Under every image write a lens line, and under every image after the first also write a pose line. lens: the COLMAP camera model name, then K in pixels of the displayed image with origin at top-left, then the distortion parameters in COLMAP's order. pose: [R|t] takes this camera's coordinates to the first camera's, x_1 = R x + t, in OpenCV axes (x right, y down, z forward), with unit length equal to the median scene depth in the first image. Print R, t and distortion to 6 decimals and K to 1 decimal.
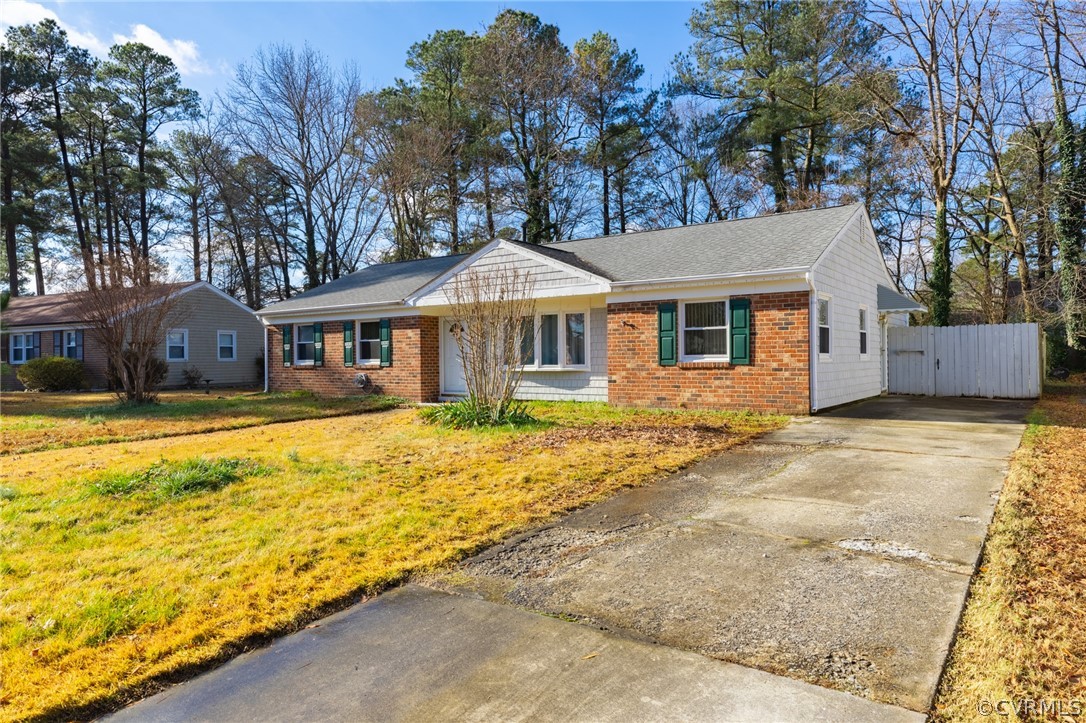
lens RADIAL K [[752.3, 0, 528.6], [0, 752.3, 347.0], [0, 0, 1]] dist [0.010897, -0.003235]
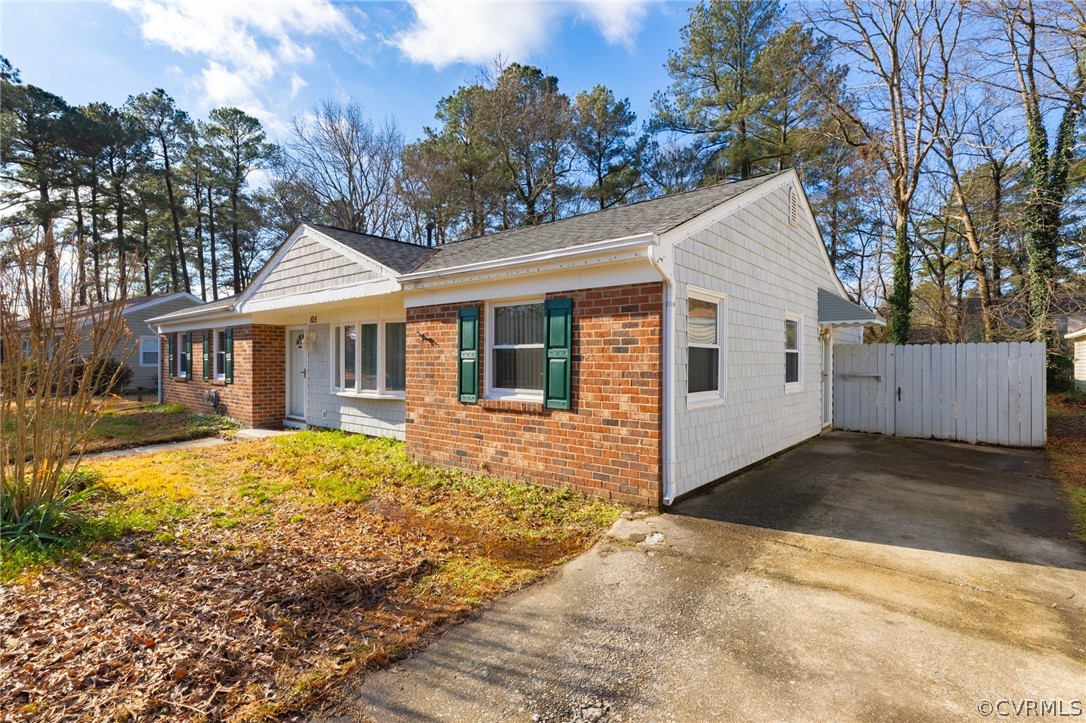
lens RADIAL K [[548.6, 0, 540.8], [0, 548.6, 354.7], [0, 0, 1]] dist [-0.012544, 0.001002]
pose [[0.996929, 0.012821, -0.077253, 0.220403], [-0.012190, 0.999888, 0.008642, -0.017029], [0.077355, -0.007674, 0.996974, 0.416541]]
